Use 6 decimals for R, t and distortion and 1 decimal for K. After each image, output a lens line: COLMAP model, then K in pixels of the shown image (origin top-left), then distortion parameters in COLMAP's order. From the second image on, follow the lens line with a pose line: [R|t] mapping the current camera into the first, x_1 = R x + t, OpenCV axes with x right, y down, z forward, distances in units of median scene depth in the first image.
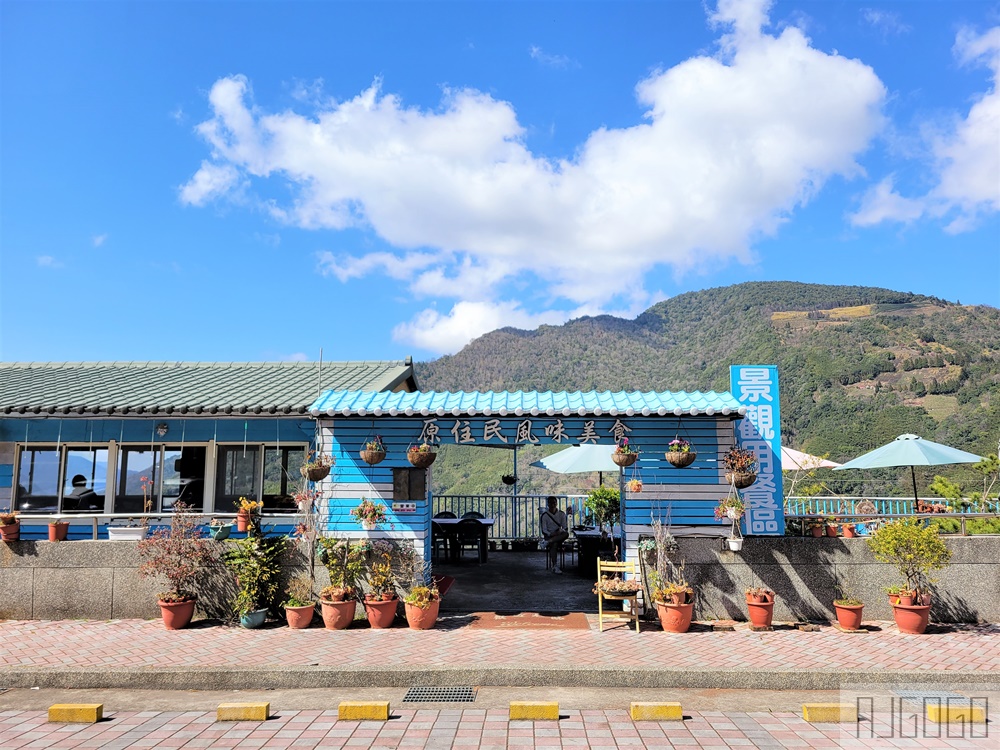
lens RADIAL K [[769.1, 0, 500.0], [0, 769.1, 375.0], [0, 0, 1]] dist [0.037138, -0.003186]
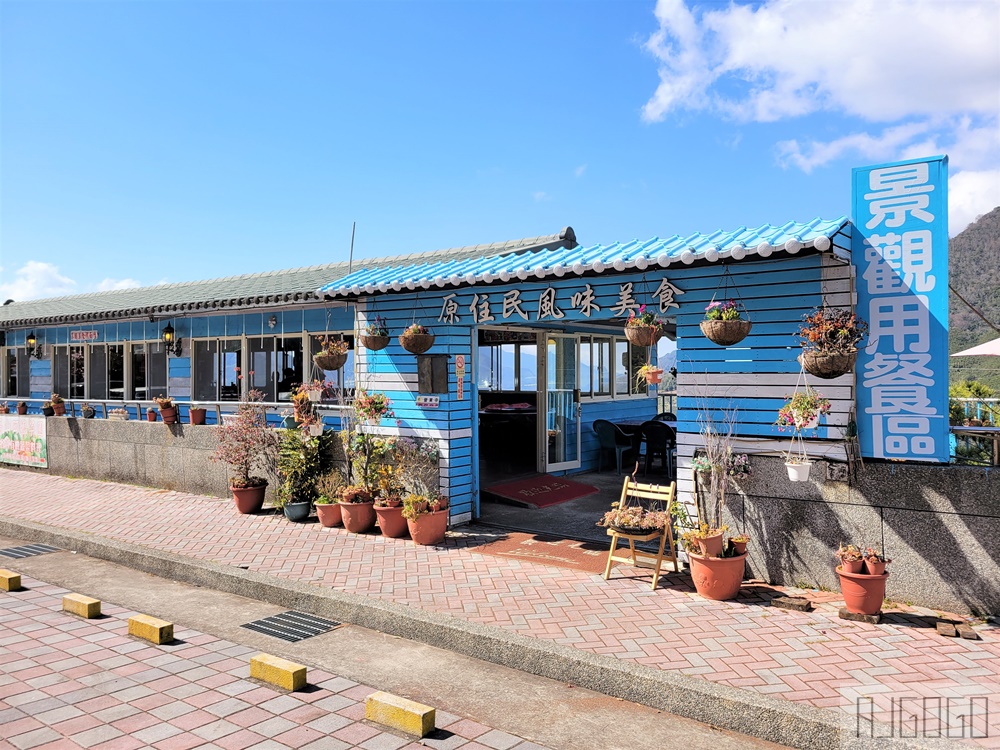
lens RADIAL K [[755.7, 0, 500.0], [0, 755.7, 375.0], [0, 0, 1]] dist [0.045242, -0.006671]
pose [[0.825594, -0.001402, -0.564262, 0.406540], [0.071082, 0.992289, 0.101537, 0.064531], [0.559769, -0.123937, 0.819328, 0.369431]]
